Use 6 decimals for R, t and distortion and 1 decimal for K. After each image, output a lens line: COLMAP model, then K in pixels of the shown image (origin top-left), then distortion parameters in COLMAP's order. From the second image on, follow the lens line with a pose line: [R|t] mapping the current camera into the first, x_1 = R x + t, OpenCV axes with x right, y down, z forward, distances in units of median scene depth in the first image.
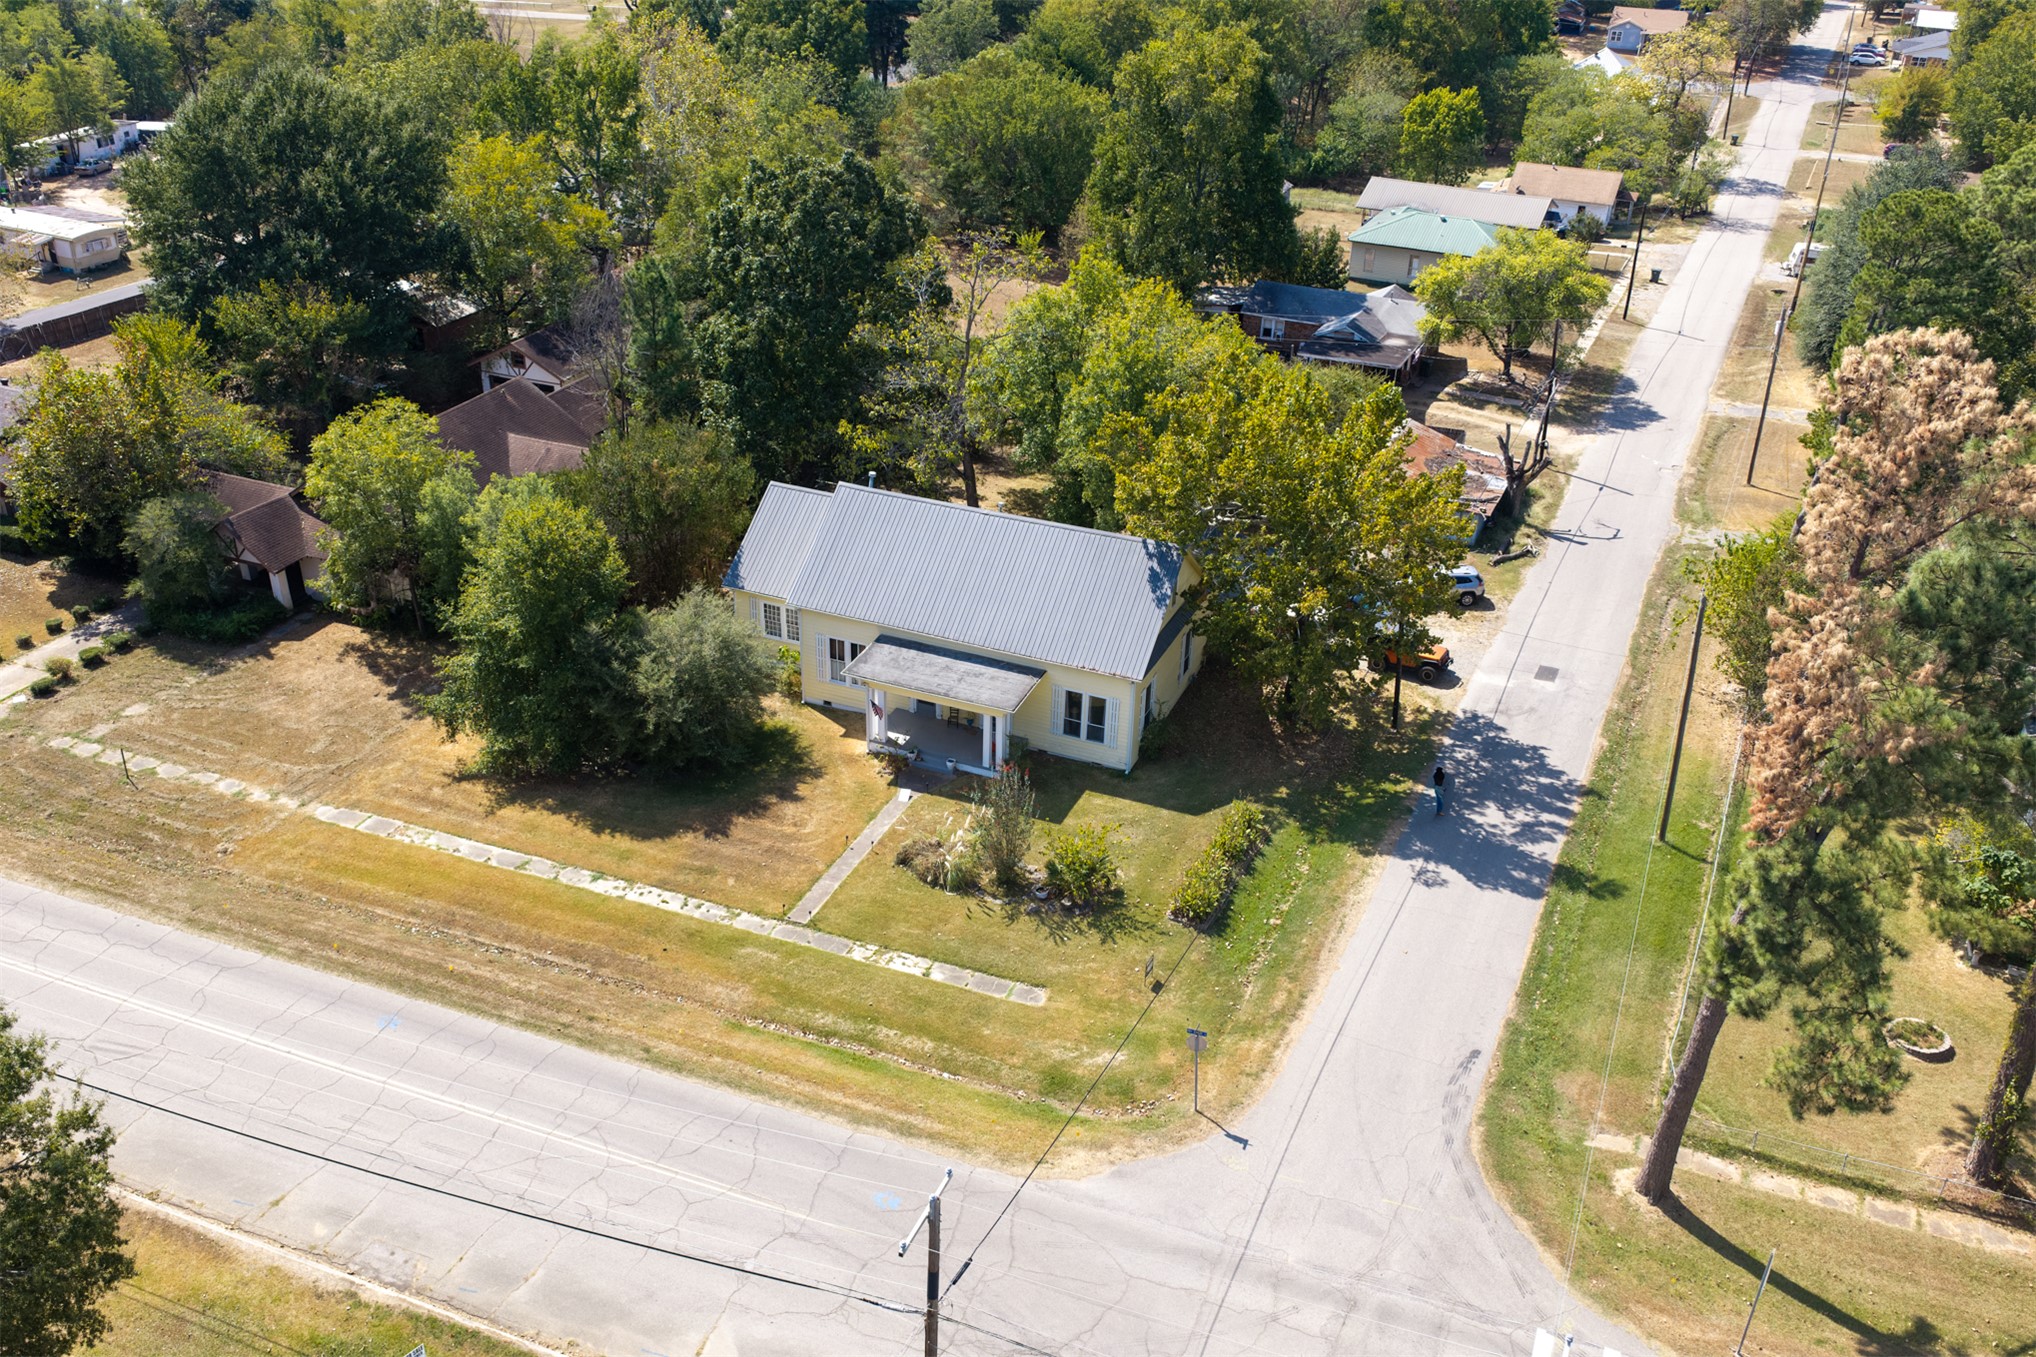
lens RADIAL K [[1671.9, 0, 1018.0], [0, 1671.9, 678.5], [0, 0, 1]] dist [0.092369, 0.008306]
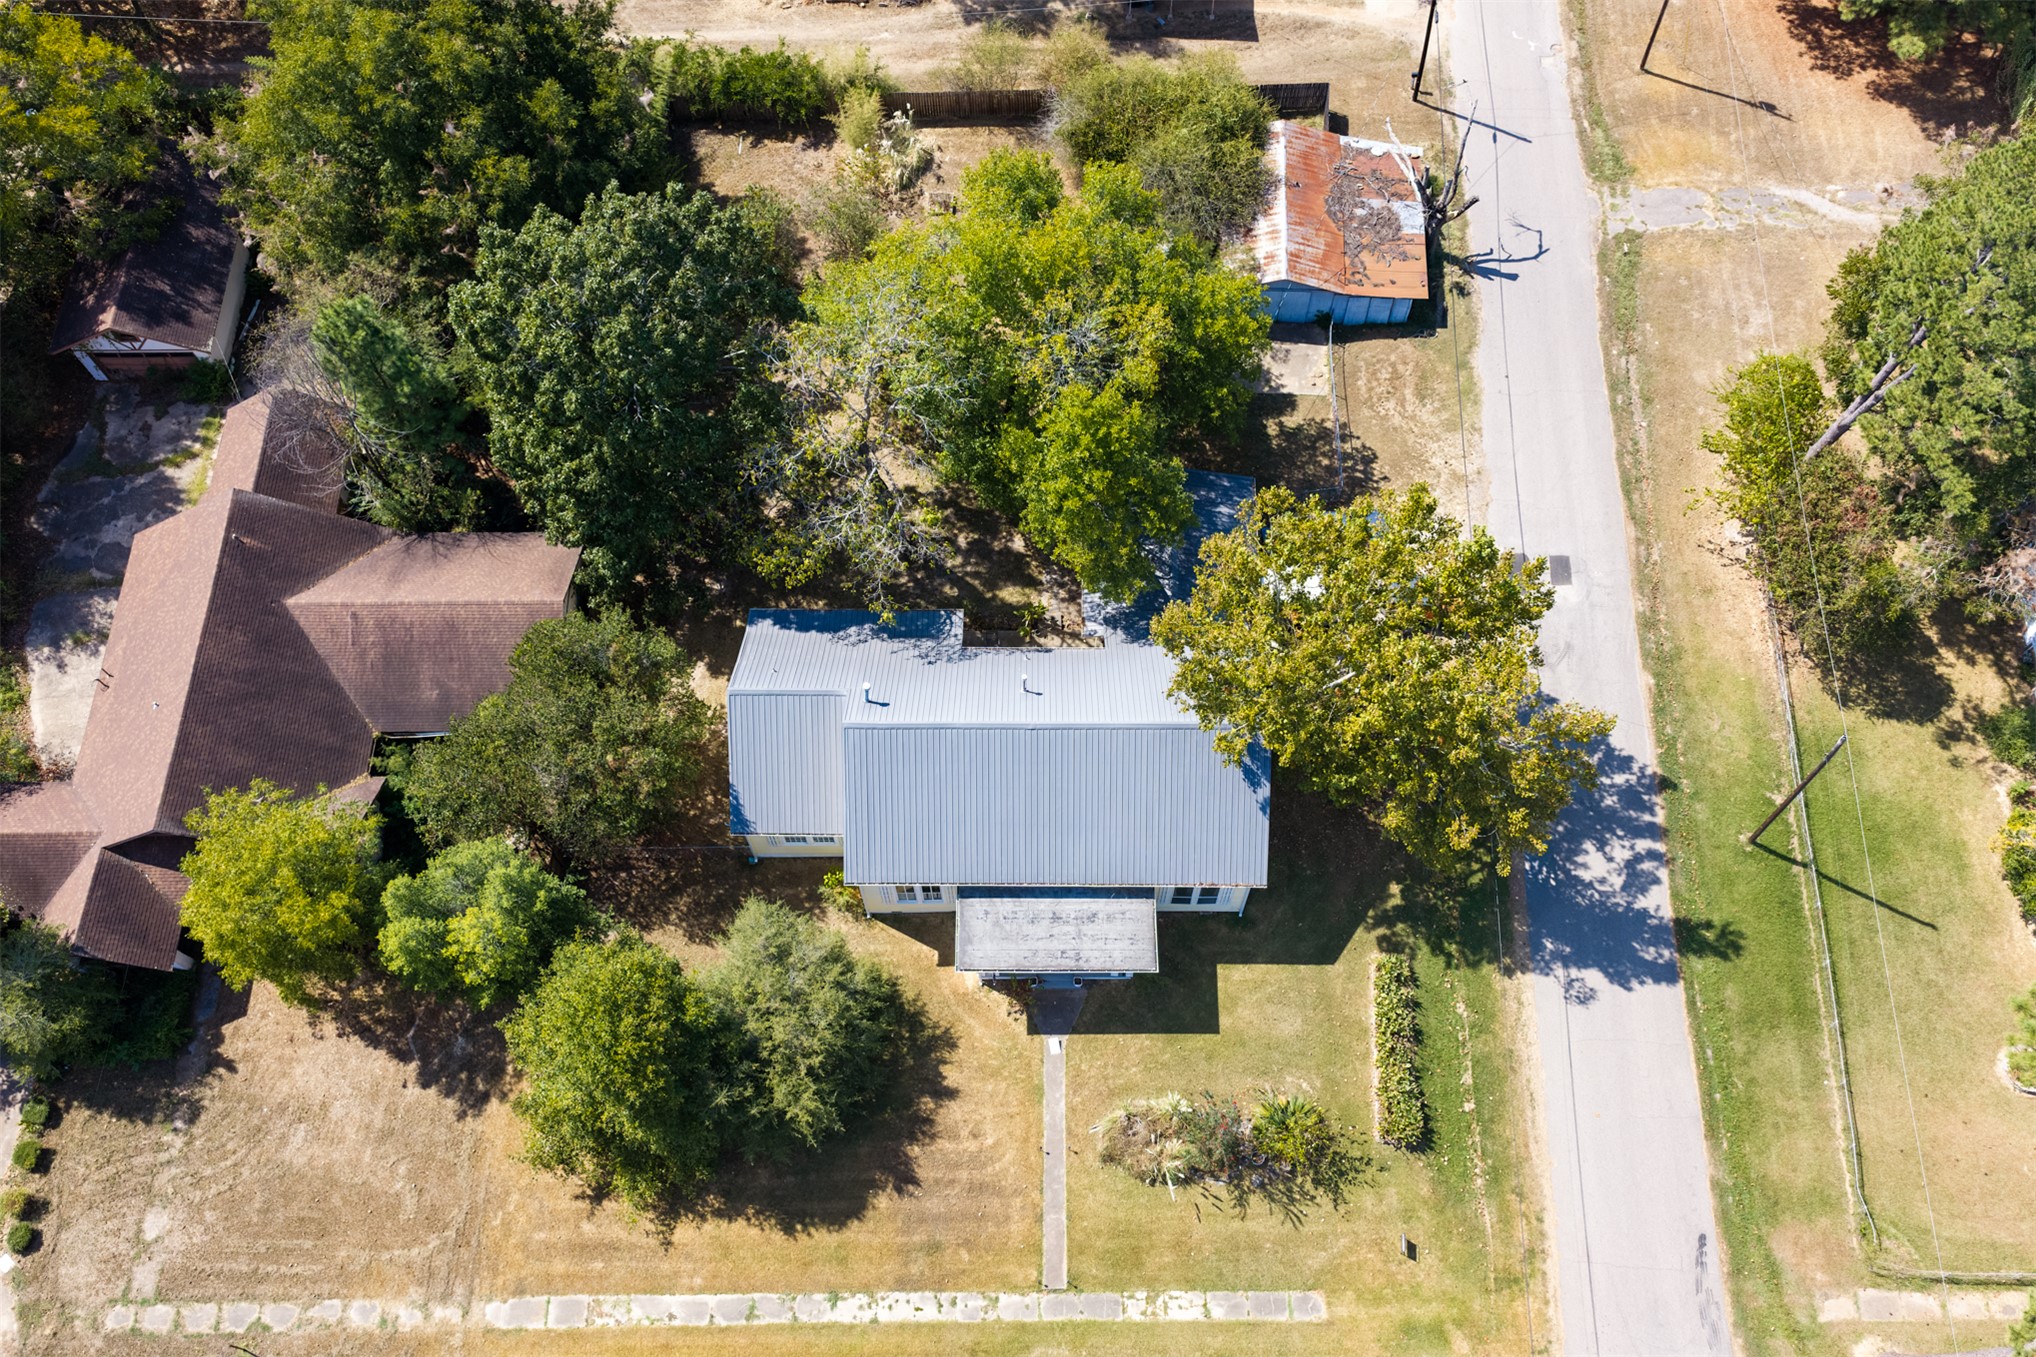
lens RADIAL K [[1671.9, 0, 1018.0], [0, 1671.9, 678.5], [0, 0, 1]] dist [0.092369, 0.008306]
pose [[0.924228, -0.356446, 0.136925, -0.149080], [0.203706, 0.763570, 0.612752, -0.717375], [-0.322965, -0.538430, 0.778323, 0.368651]]
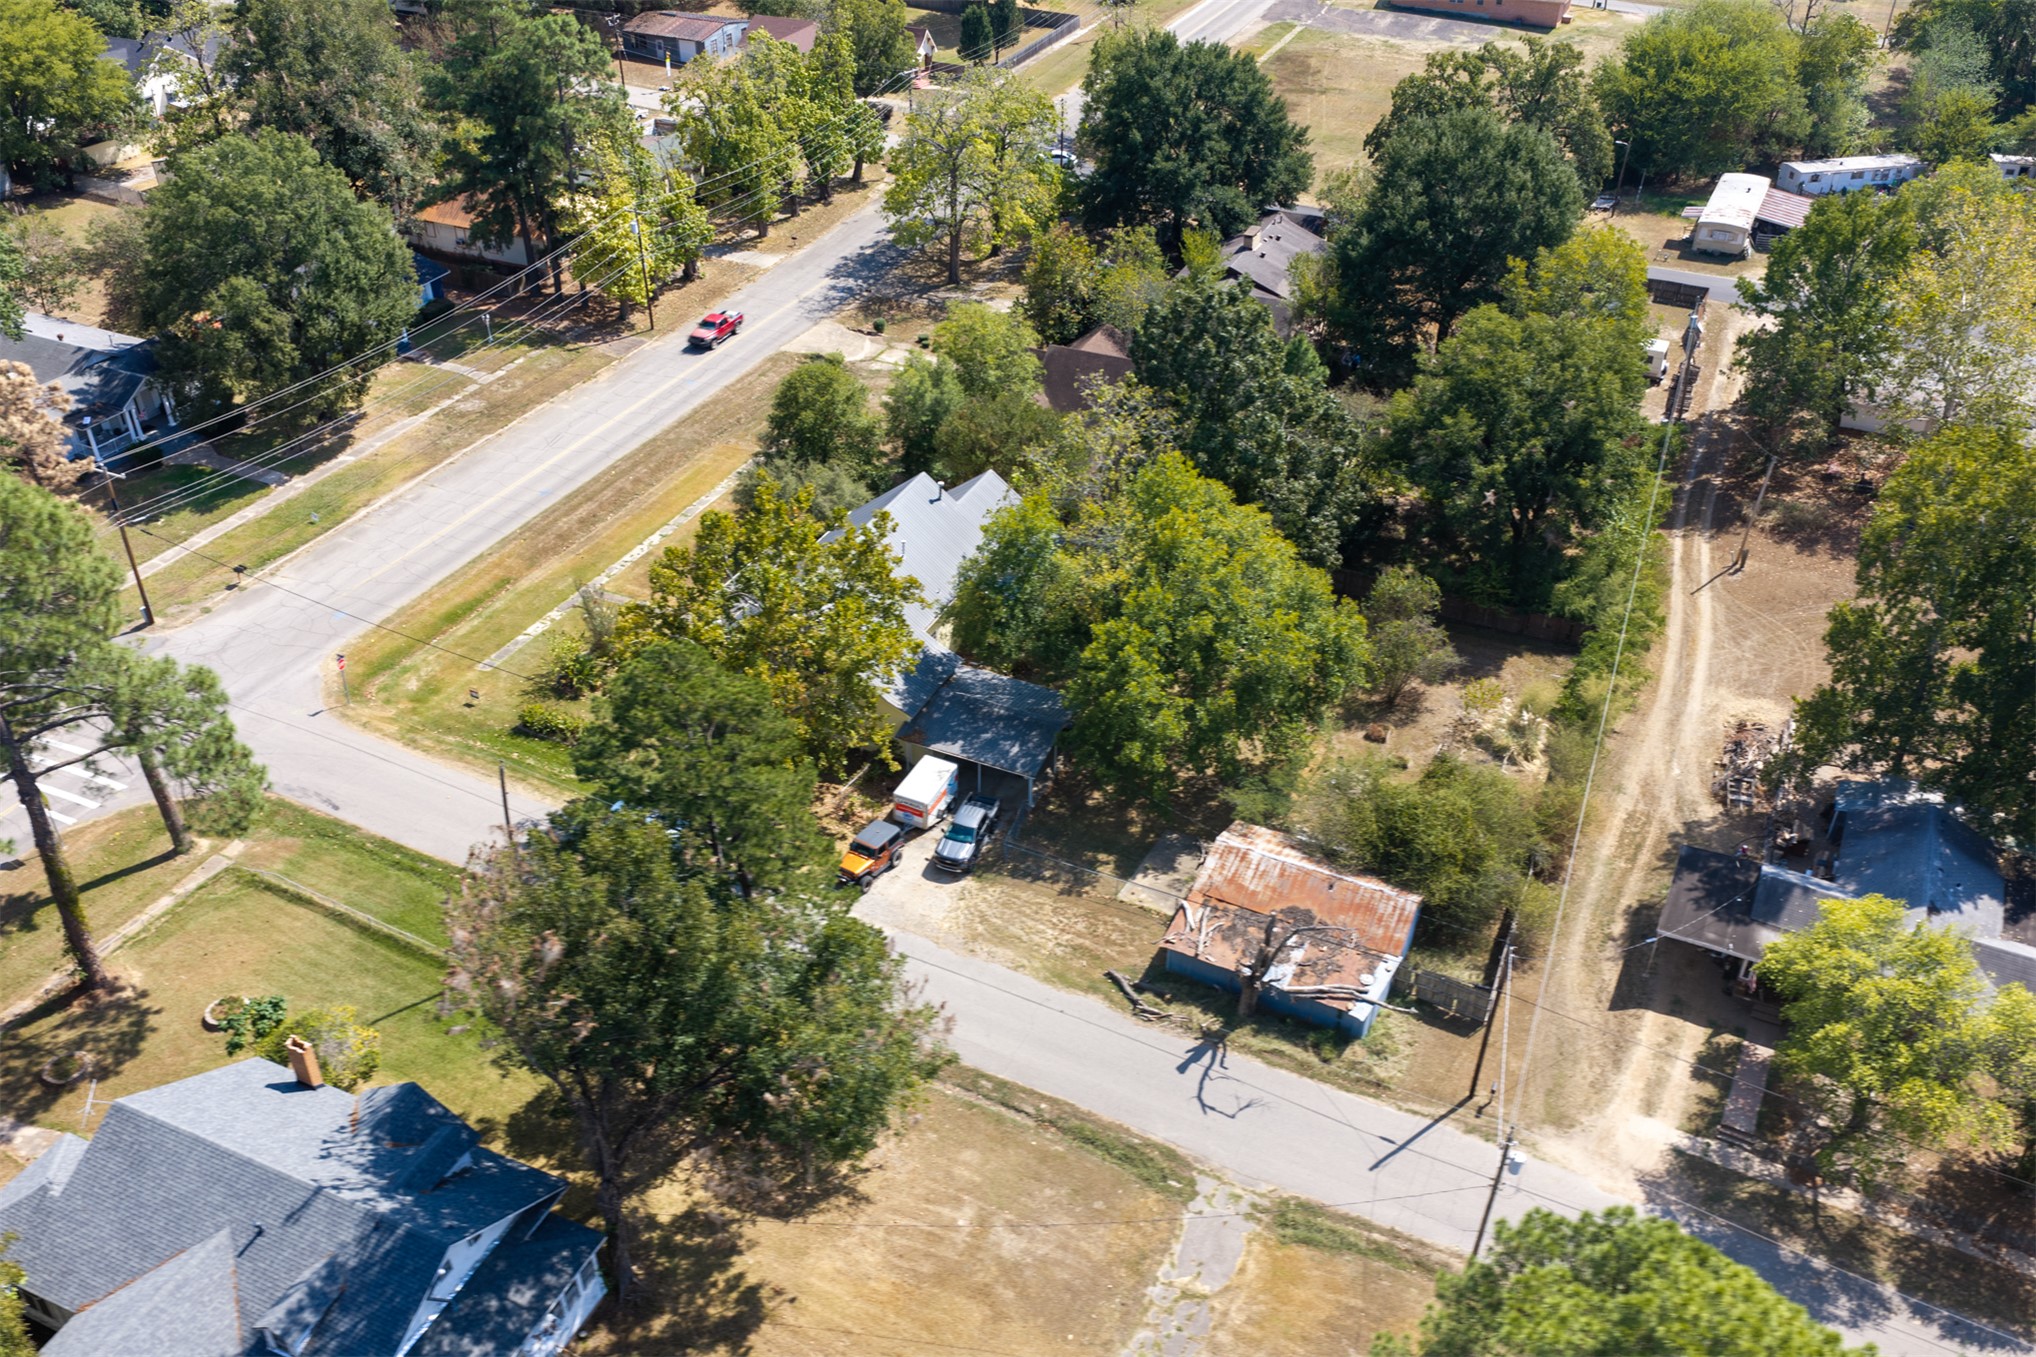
lens RADIAL K [[1671.9, 0, 1018.0], [0, 1671.9, 678.5], [0, 0, 1]] dist [0.092369, 0.008306]
pose [[-0.033186, 0.527316, -0.849021, 1.239824], [-0.479239, 0.737065, 0.476513, -0.751235], [0.877057, 0.422697, 0.228250, 0.933444]]
